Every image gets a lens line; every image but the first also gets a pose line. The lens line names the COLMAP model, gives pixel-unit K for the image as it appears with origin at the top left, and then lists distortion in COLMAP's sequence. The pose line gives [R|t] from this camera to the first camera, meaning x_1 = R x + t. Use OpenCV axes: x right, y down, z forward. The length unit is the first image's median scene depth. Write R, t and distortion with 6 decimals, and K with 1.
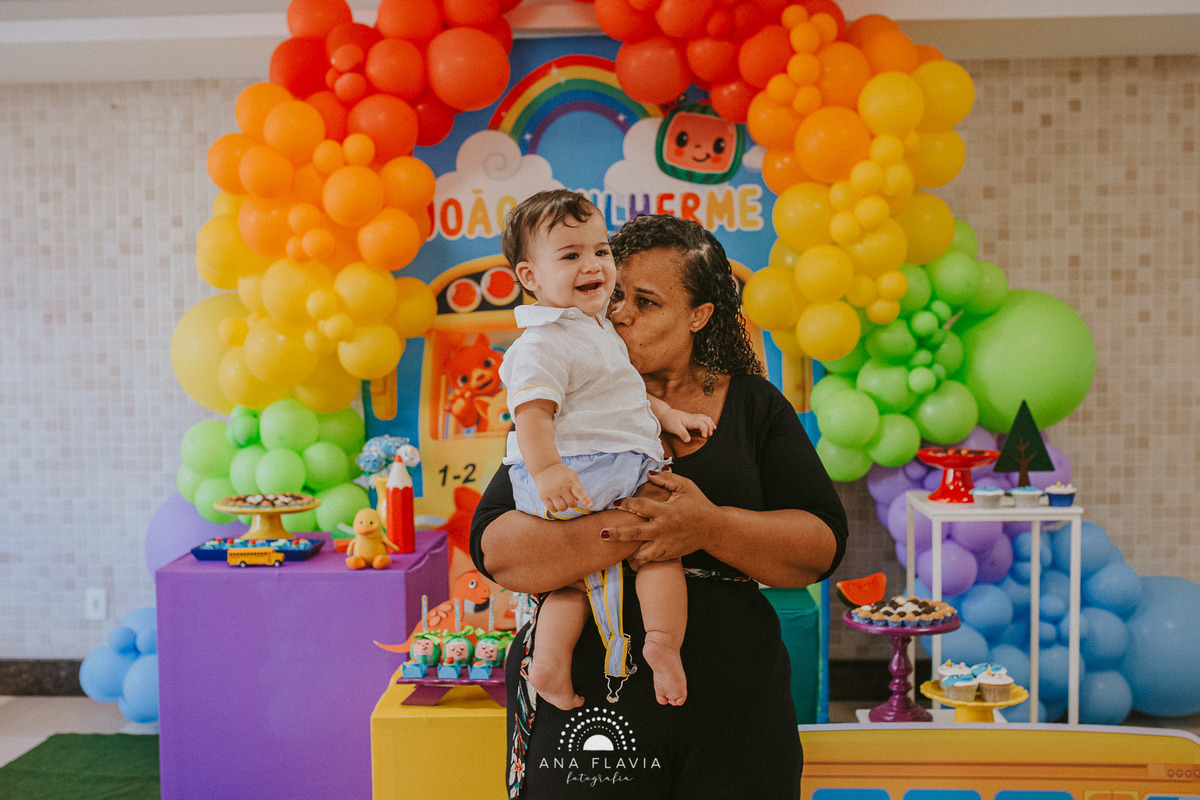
lens RADIAL K [[1204.7, 0, 601.9], [0, 1204.7, 406.7], [0, 0, 1]] dist [-0.060983, 0.082568]
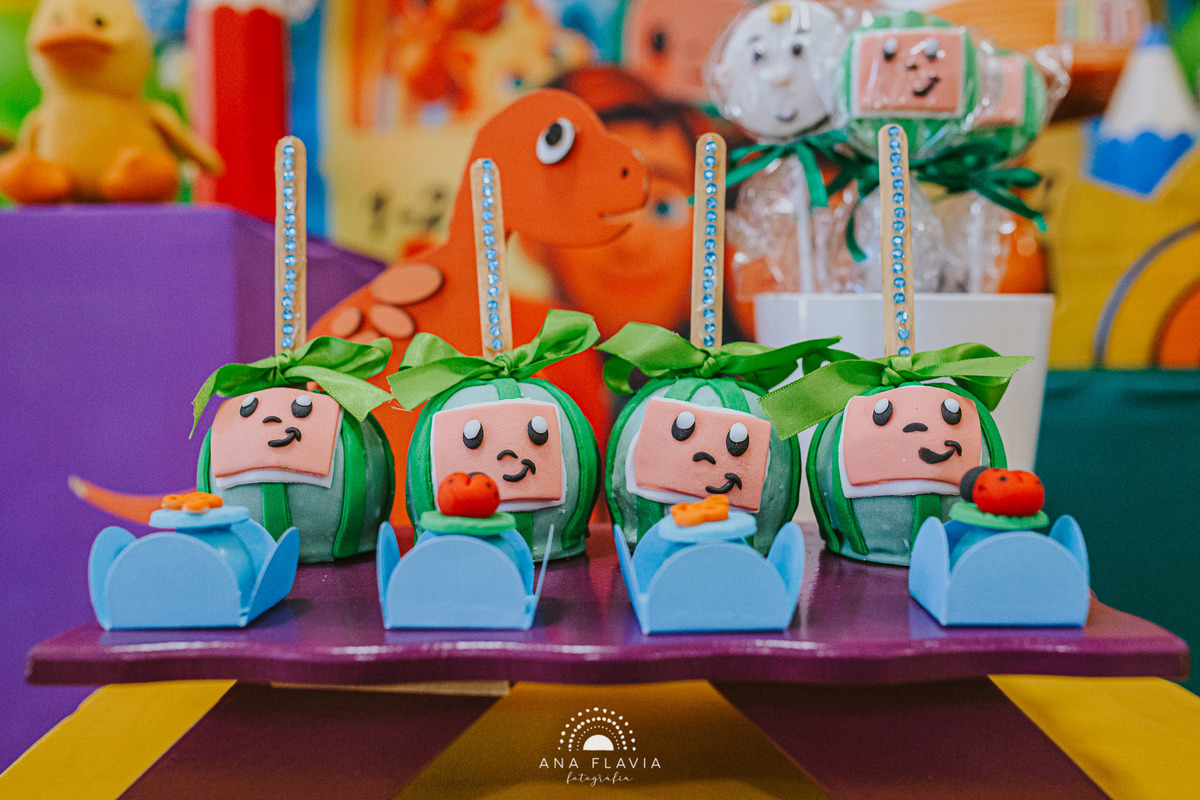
lens RADIAL K [[1211.4, 0, 598.2], [0, 1211.4, 406.0], [0, 0, 1]] dist [-0.068131, 0.101450]
pose [[0.998386, -0.003075, 0.056704, -0.076472], [0.002311, 0.999906, 0.013531, 0.127803], [-0.056740, -0.013378, 0.998299, 0.554593]]
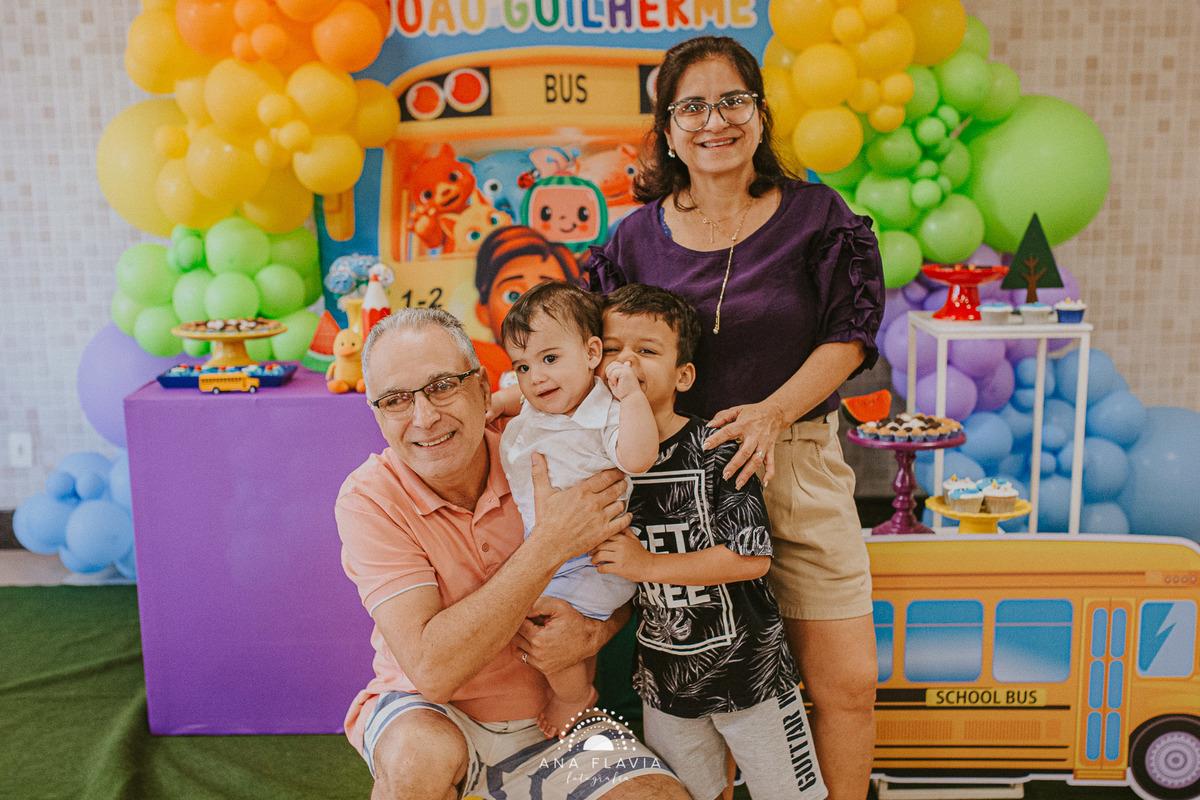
lens RADIAL K [[1393.2, 0, 601.2], [0, 1393.2, 461.5], [0, 0, 1]] dist [-0.065398, 0.090808]
pose [[0.998768, -0.012675, 0.047987, -0.037213], [0.005017, 0.987673, 0.156450, 0.013025], [-0.049378, -0.156017, 0.986519, -0.076090]]
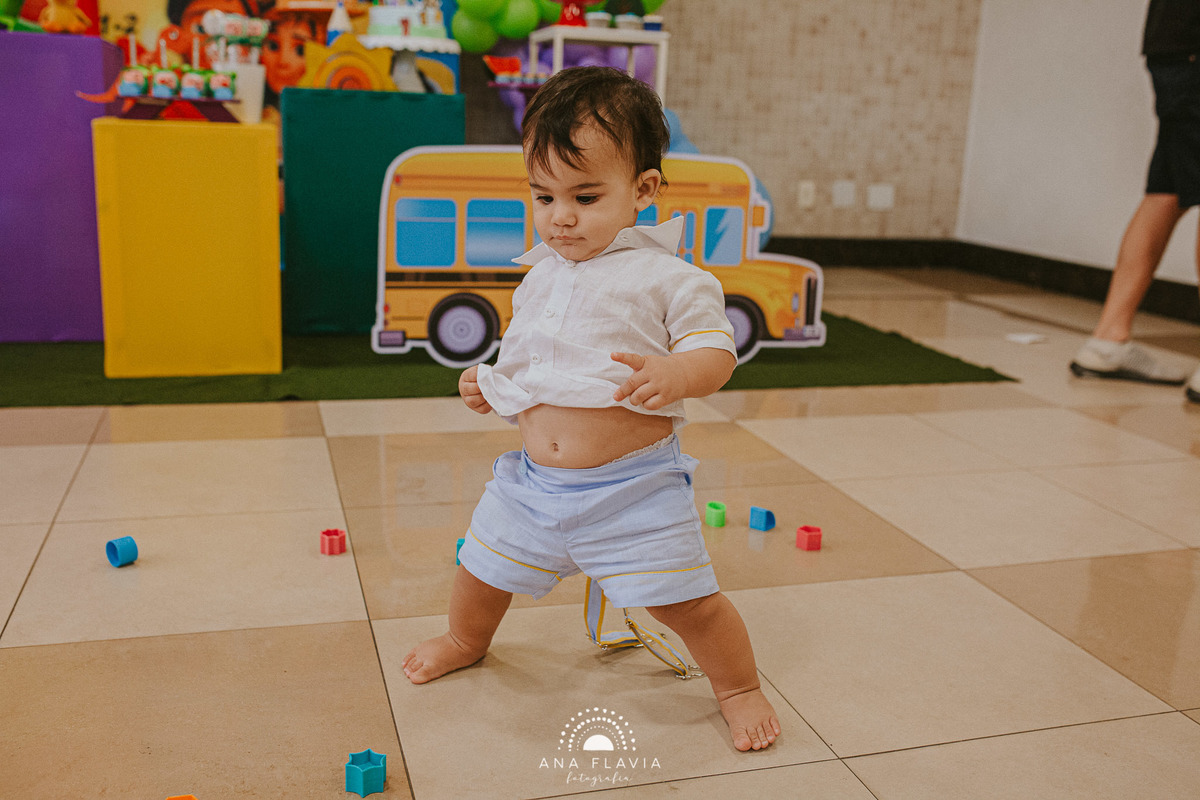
lens RADIAL K [[1137.8, 0, 602.2], [0, 1137.8, 405.0], [0, 0, 1]] dist [-0.065907, 0.089505]
pose [[0.941118, -0.026829, 0.337013, -0.064565], [-0.038868, 0.981650, 0.186688, 0.190561], [-0.335837, -0.188794, 0.922806, -0.130923]]
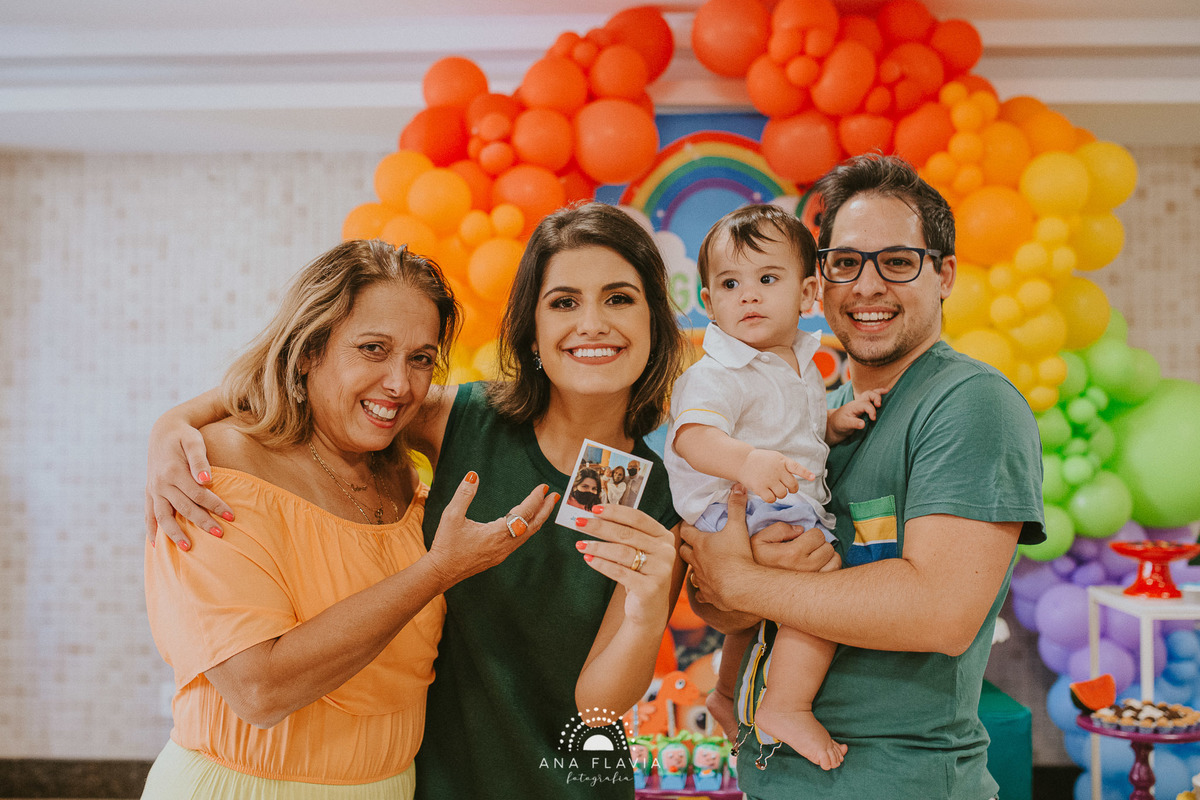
lens RADIAL K [[1211.4, 0, 598.2], [0, 1211.4, 406.0], [0, 0, 1]] dist [-0.068131, 0.101450]
pose [[0.999731, 0.012646, 0.019460, -0.130725], [-0.011106, 0.996944, -0.077333, 0.005172], [-0.020378, 0.077096, 0.996815, 0.044091]]
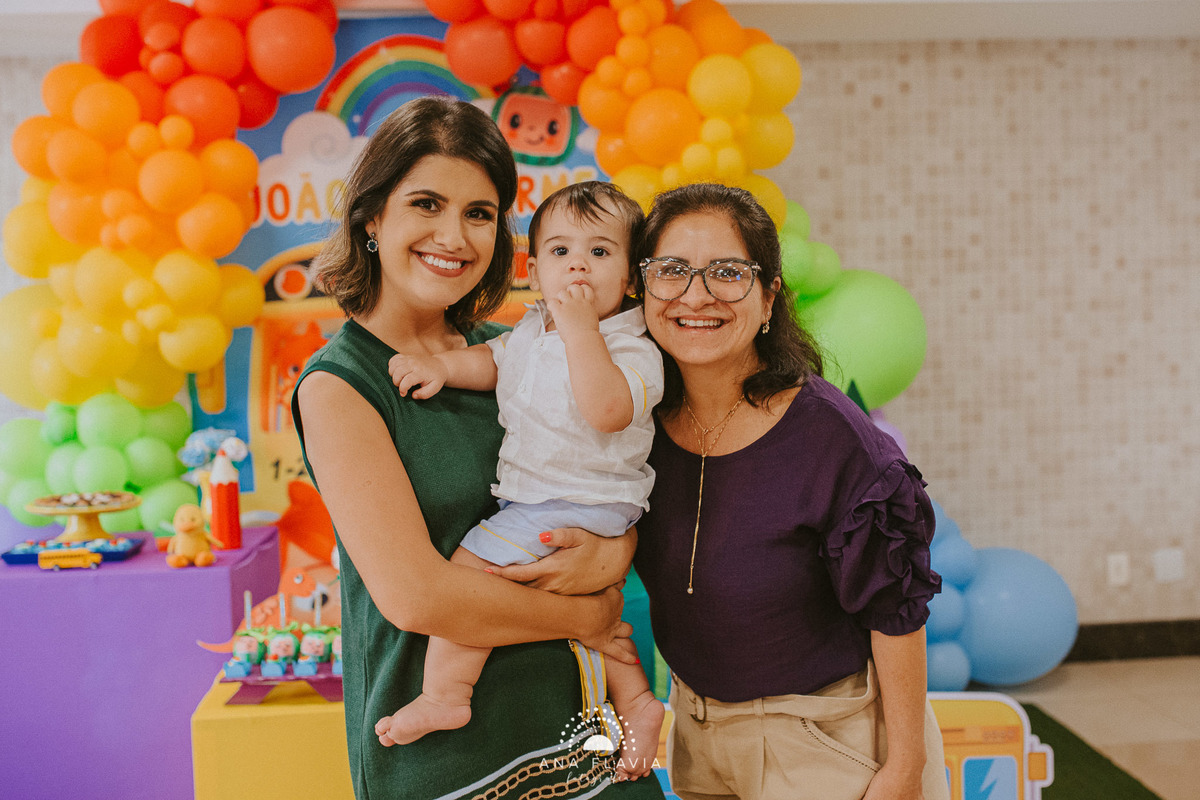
lens RADIAL K [[1248.4, 0, 602.8], [0, 1248.4, 385.6], [0, 0, 1]] dist [-0.073374, 0.115265]
pose [[0.993544, -0.021604, 0.111373, 0.020049], [0.022318, 0.999738, -0.005172, 0.001086], [-0.111232, 0.007624, 0.993765, -0.021455]]
